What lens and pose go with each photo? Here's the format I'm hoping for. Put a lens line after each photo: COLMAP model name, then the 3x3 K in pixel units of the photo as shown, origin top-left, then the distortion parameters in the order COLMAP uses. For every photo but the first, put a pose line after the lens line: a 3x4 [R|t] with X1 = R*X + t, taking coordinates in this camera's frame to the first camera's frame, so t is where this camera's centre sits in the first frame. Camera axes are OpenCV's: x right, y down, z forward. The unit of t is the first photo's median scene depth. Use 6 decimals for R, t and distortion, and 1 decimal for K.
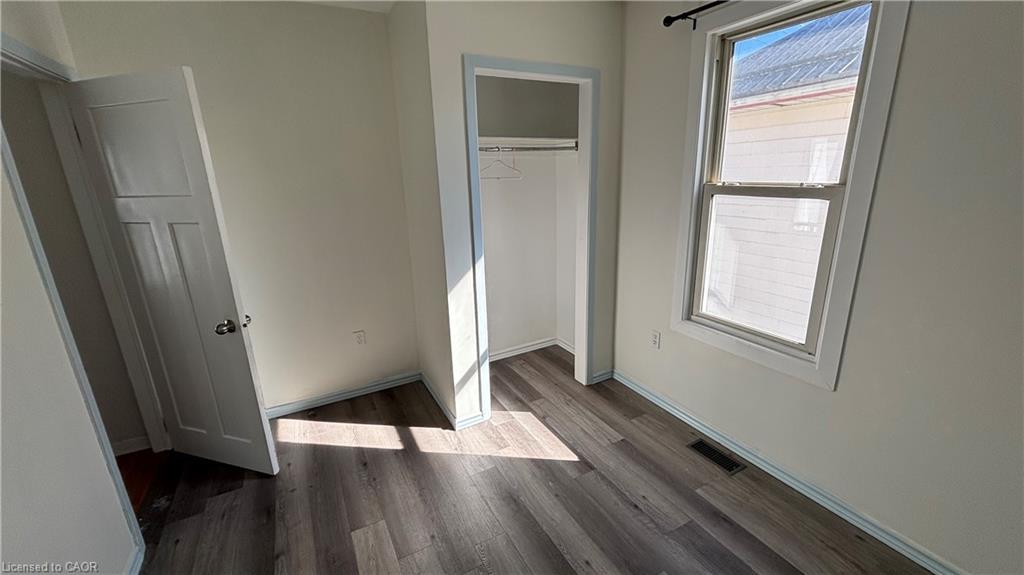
lens RADIAL K [[414.4, 0, 510.5], [0, 414.4, 288.4], [0, 0, 1]] dist [0.001878, -0.000167]
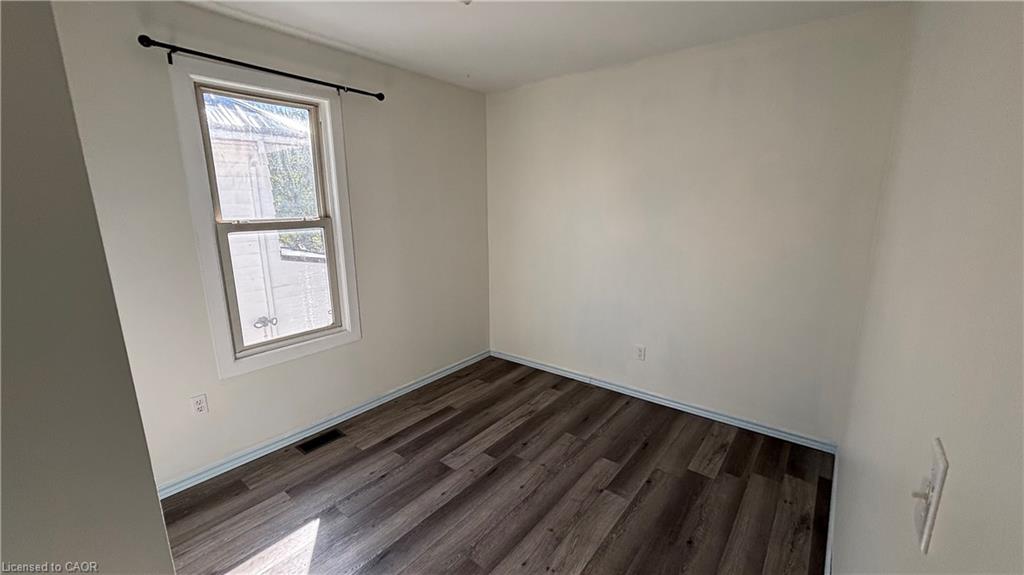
lens RADIAL K [[414.4, 0, 510.5], [0, 414.4, 288.4], [0, 0, 1]] dist [0.001878, -0.000167]
pose [[-0.391670, -0.166269, 0.904958, -0.775915], [0.264289, 0.921761, 0.283741, -0.210949], [-0.881332, 0.350303, -0.317083, 0.774062]]
